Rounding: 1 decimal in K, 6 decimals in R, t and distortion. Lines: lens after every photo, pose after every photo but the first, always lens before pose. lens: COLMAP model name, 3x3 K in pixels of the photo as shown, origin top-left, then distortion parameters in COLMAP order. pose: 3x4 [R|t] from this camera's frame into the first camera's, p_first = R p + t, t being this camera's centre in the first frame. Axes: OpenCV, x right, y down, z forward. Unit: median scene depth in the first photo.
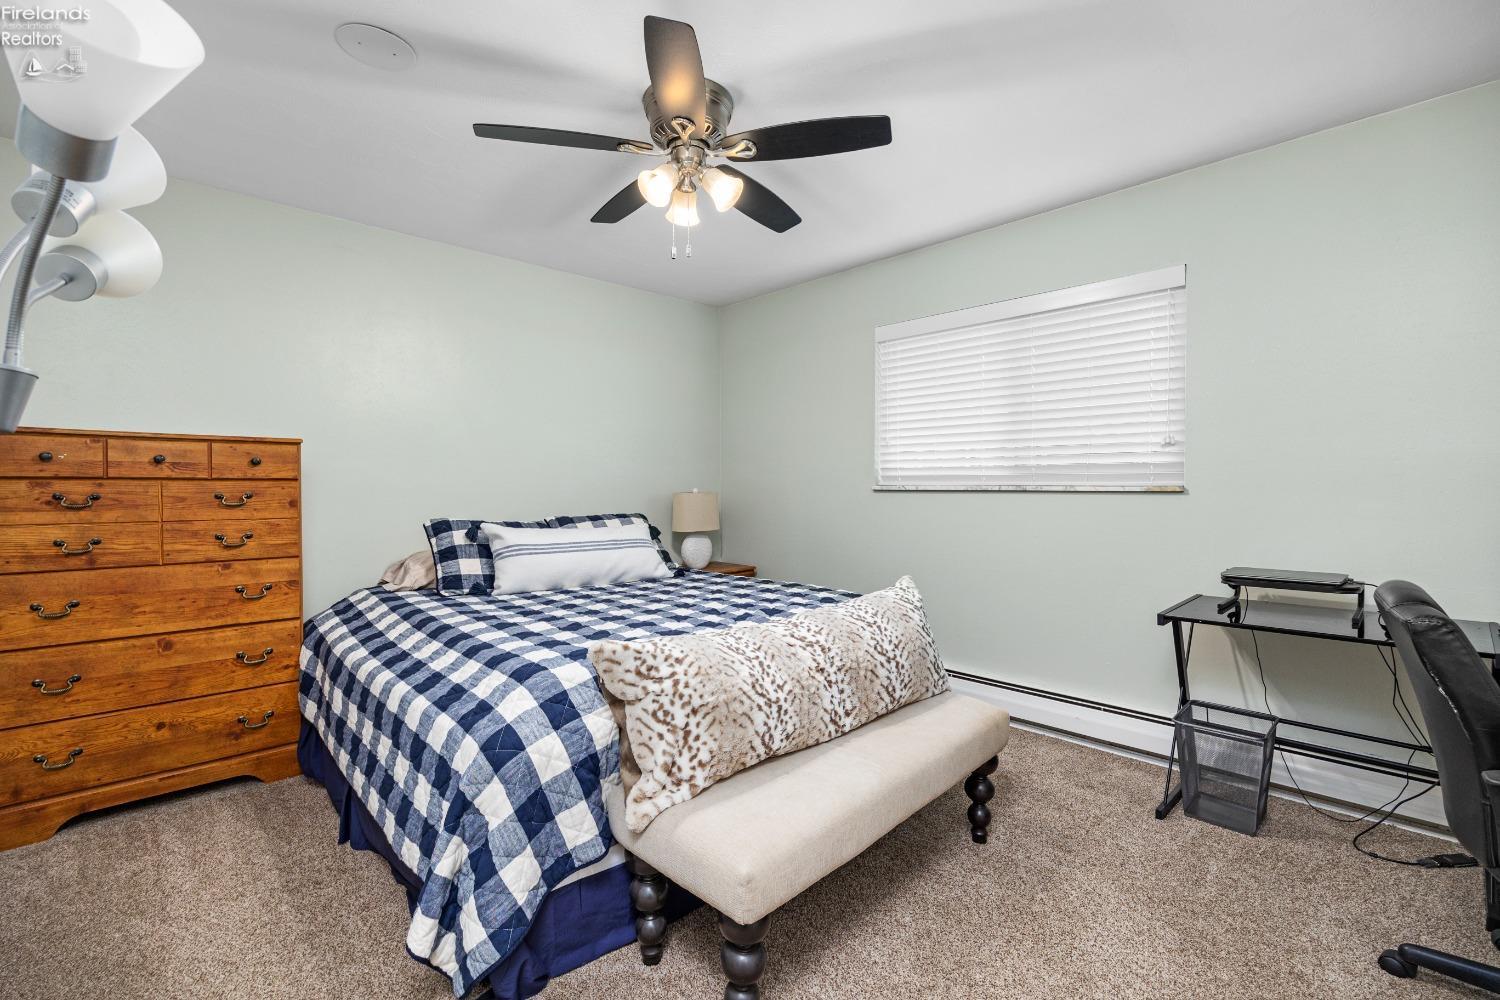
lens RADIAL K [[637.2, 0, 743.0], [0, 637.2, 501.7], [0, 0, 1]] dist [0.000172, -0.006395]
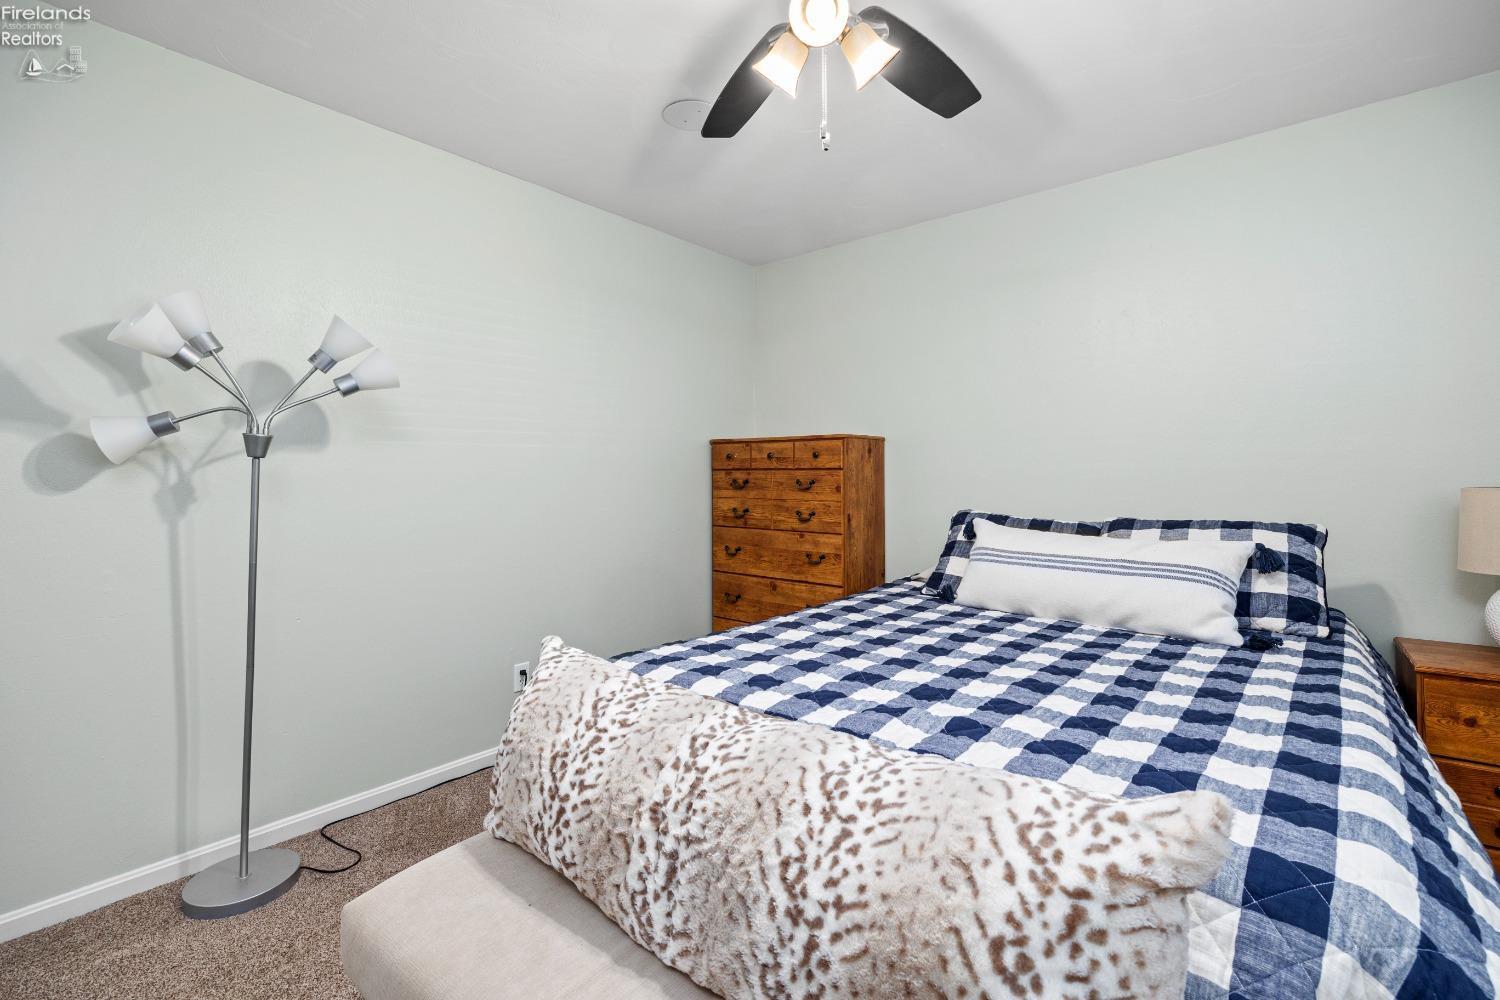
lens RADIAL K [[637.2, 0, 743.0], [0, 637.2, 501.7], [0, 0, 1]] dist [0.000172, -0.006395]
pose [[0.138667, 0.041723, -0.989460, 0.491579], [-0.023424, 0.998971, 0.038842, -0.017243], [0.990062, 0.017791, 0.139501, 0.741754]]
